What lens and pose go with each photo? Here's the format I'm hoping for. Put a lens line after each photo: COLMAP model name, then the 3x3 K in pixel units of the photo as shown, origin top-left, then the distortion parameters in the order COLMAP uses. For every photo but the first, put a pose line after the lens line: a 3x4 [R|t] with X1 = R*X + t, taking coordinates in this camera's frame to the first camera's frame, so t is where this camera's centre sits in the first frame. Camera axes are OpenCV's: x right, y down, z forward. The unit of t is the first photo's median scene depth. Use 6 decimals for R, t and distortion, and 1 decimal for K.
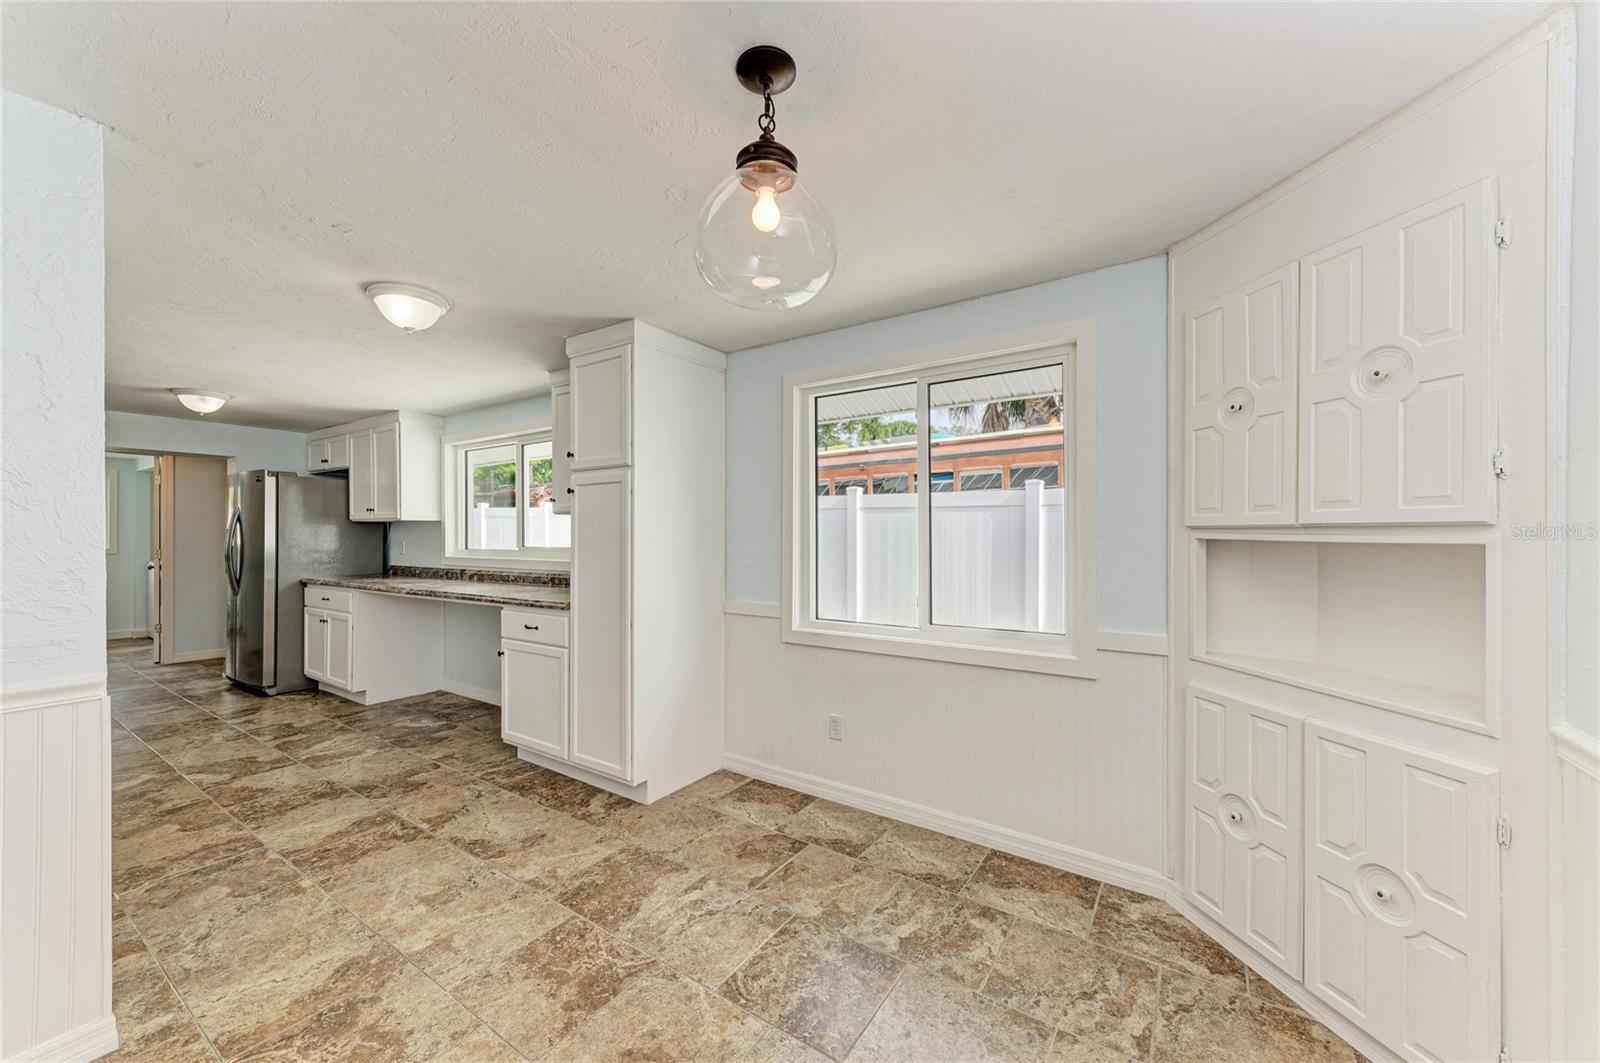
lens RADIAL K [[599.6, 0, 800.0], [0, 599.6, 531.5], [0, 0, 1]] dist [0.032485, -0.011197]
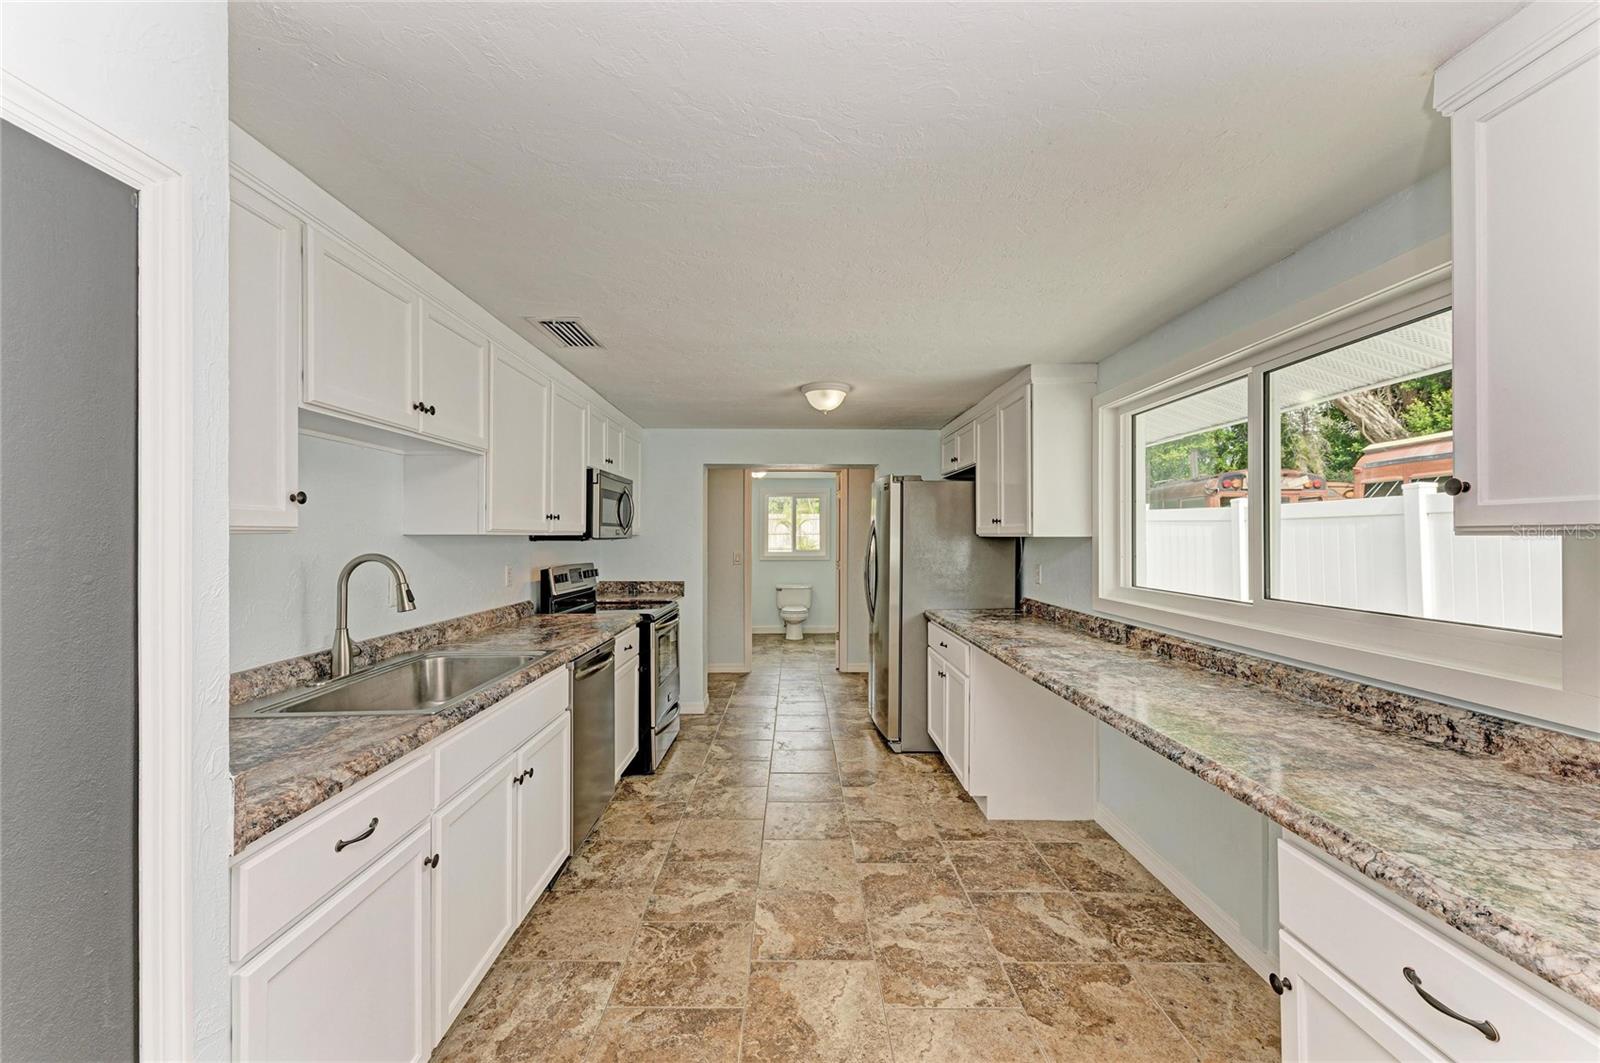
lens RADIAL K [[621.9, 0, 800.0], [0, 621.9, 531.5], [0, 0, 1]] dist [0.021729, -0.008250]
pose [[0.566689, -0.002773, -0.823927, -0.436481], [0.001504, 0.999996, -0.002331, -0.039426], [0.823931, 0.000082, 0.566691, 0.726759]]
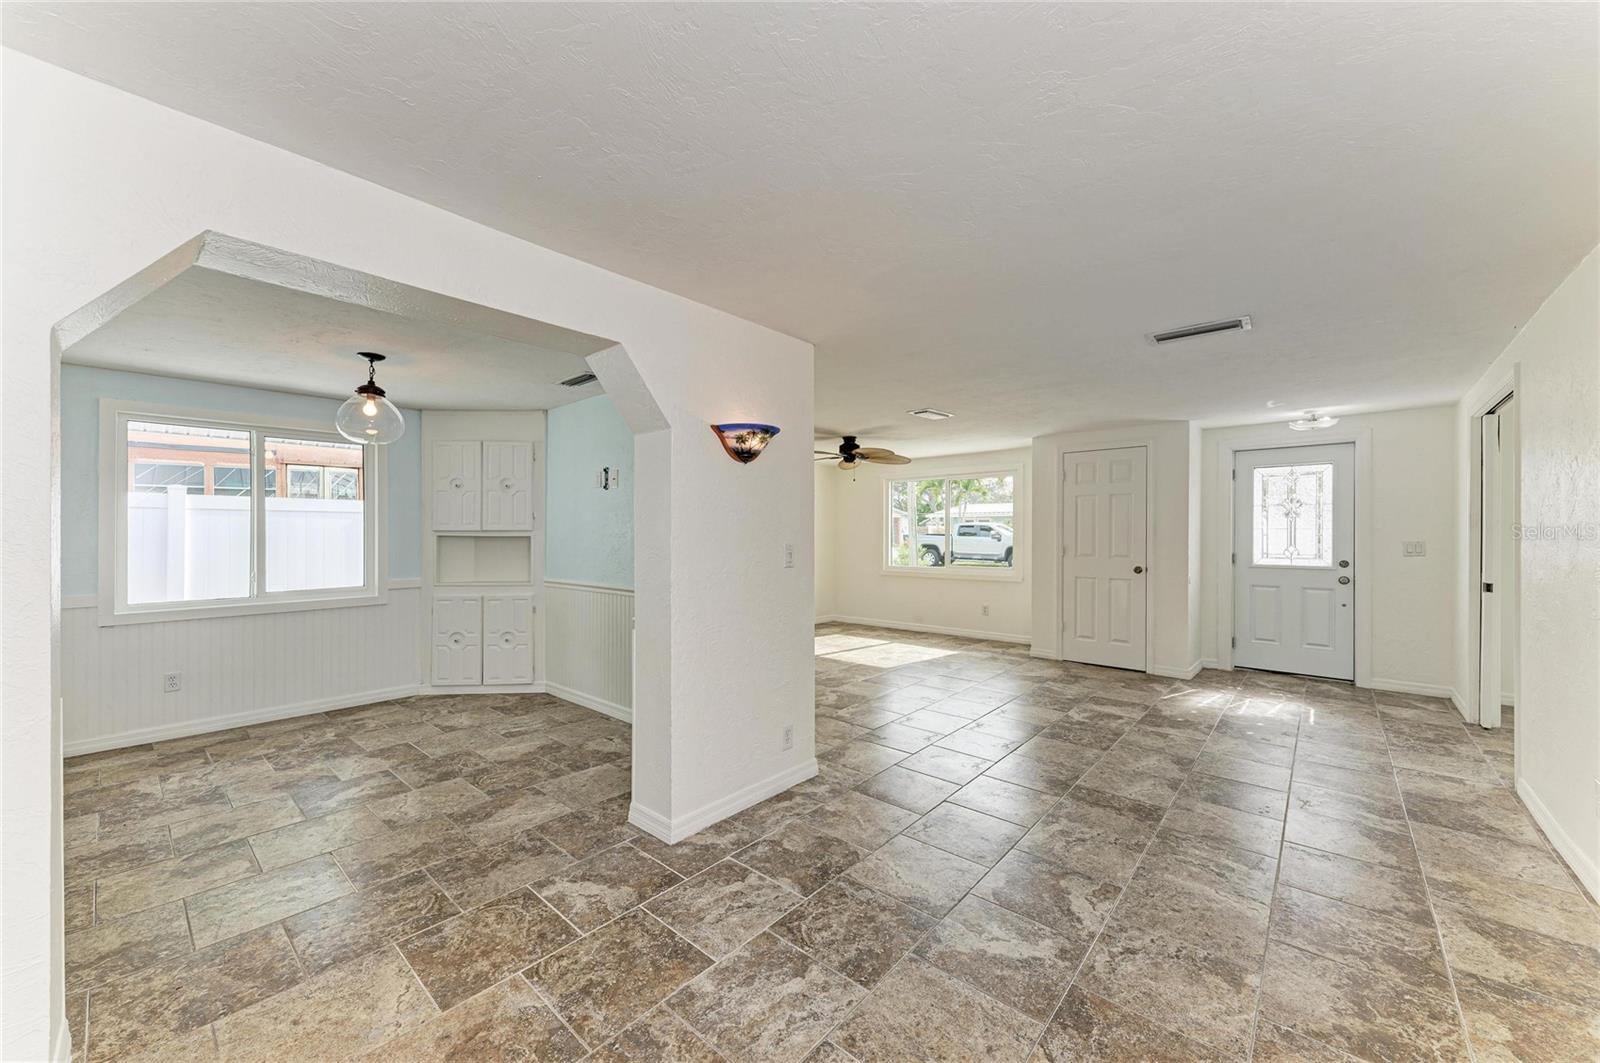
lens RADIAL K [[602.9, 0, 800.0], [0, 602.9, 531.5], [0, 0, 1]] dist [0.025355, -0.008139]
pose [[0.135566, 0.001687, 0.990767, -1.104856], [-0.002284, 0.999996, -0.001390, -0.001646], [-0.990766, -0.002075, 0.135569, -0.539537]]
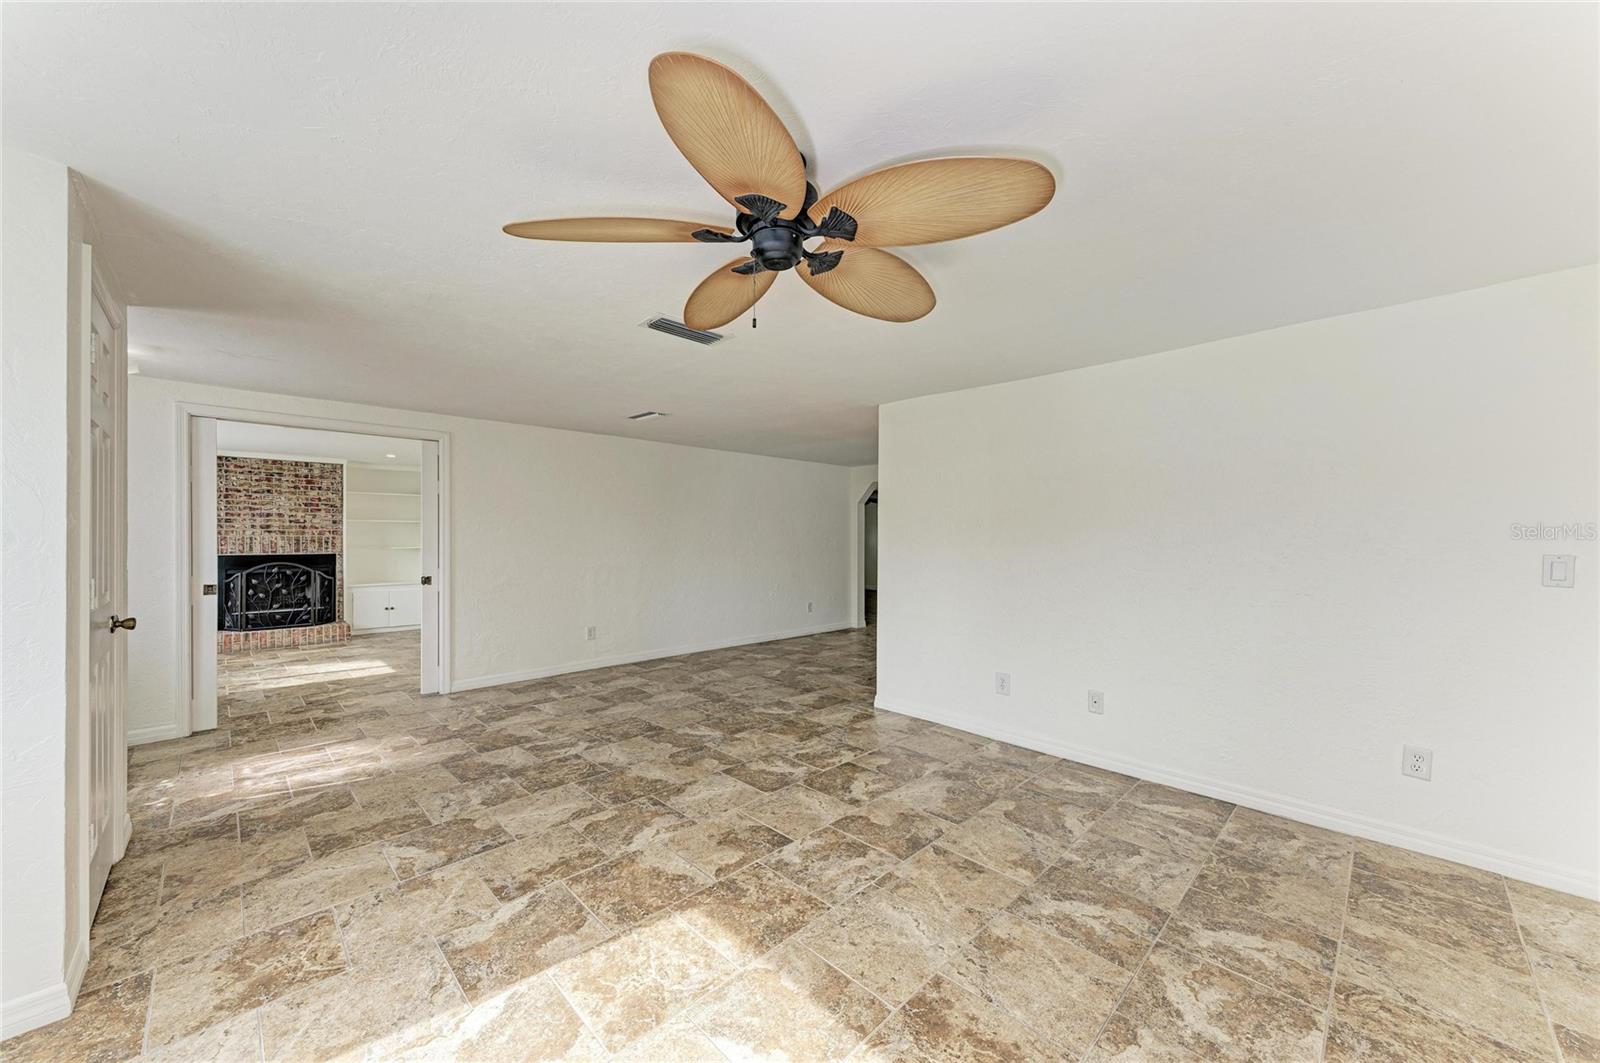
lens RADIAL K [[584.0, 0, 801.7], [0, 584.0, 536.7], [0, 0, 1]] dist [0.027106, -0.009019]
pose [[-0.205874, -0.001850, -0.978577, 1.599885], [-0.001897, 0.999997, -0.001492, -0.001864], [0.978577, 0.001549, -0.205877, -0.288069]]
